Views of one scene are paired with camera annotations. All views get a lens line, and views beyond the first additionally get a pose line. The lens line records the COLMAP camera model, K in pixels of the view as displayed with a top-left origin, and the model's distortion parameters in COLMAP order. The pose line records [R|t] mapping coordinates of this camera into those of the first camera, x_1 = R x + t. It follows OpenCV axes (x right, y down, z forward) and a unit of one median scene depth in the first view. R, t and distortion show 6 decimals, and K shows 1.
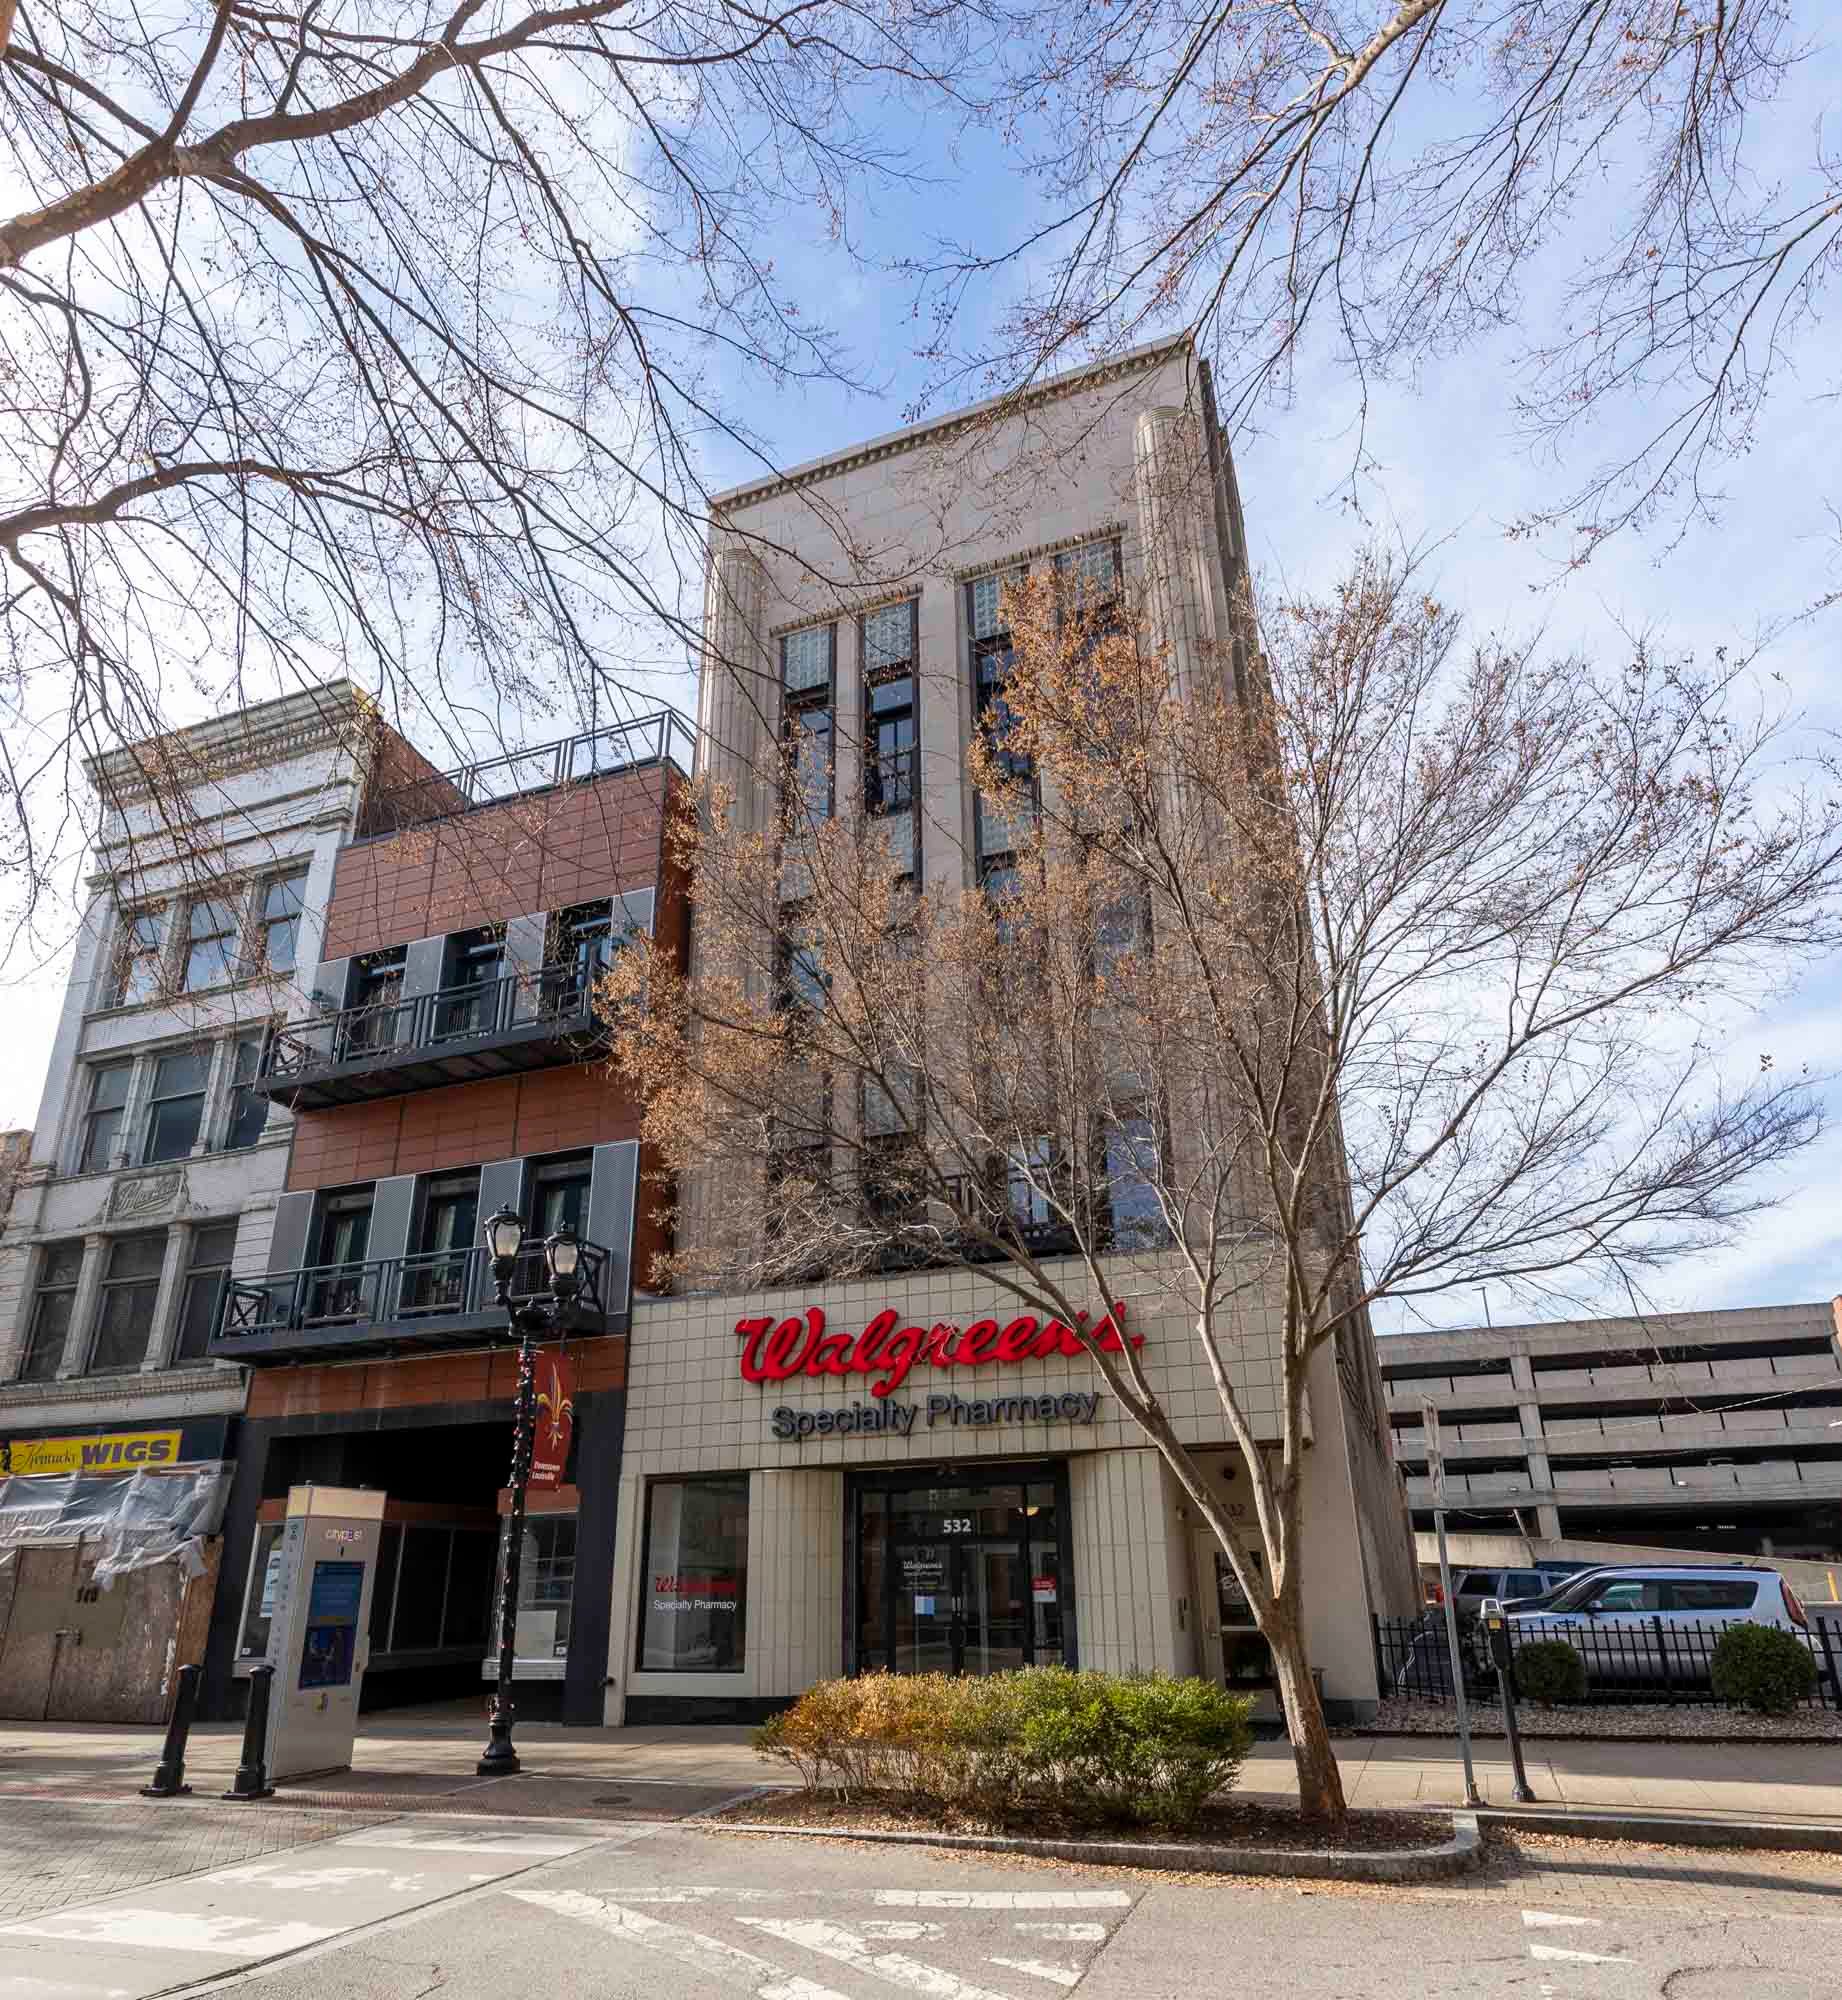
lens RADIAL K [[1251.0, 0, 930.9], [0, 1251.0, 1136.3], [0, 0, 1]] dist [-0.000219, 0.002925]
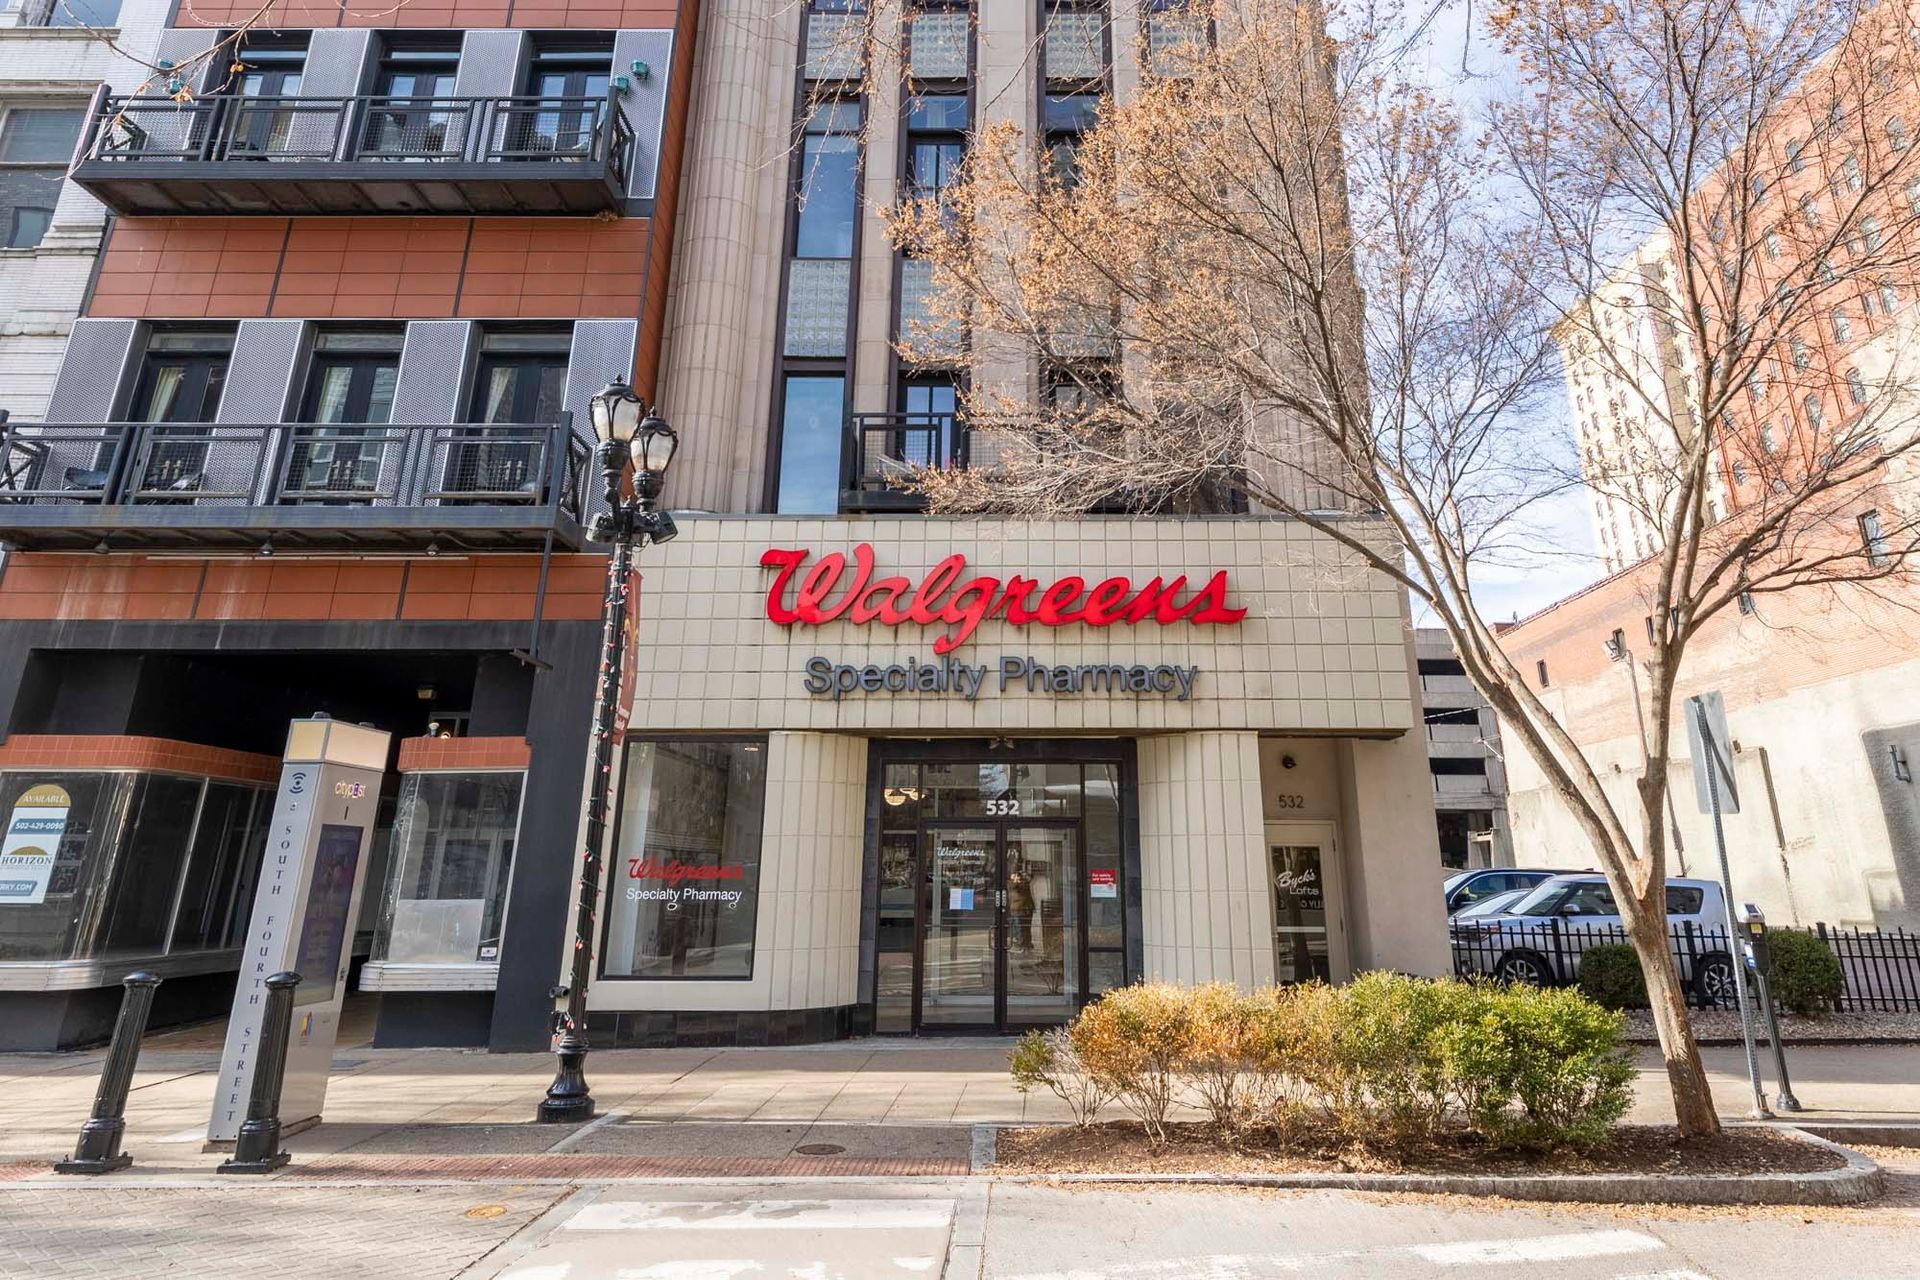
lens RADIAL K [[1299.1, 0, 1059.2], [0, 1299.1, 333.0], [0, 0, 1]] dist [0.002942, -0.000013]
pose [[0.936747, 0.152574, 0.315002, -0.353970], [-0.135615, 0.987903, -0.075210, 0.055647], [-0.322667, 0.027734, 0.946106, 0.139133]]
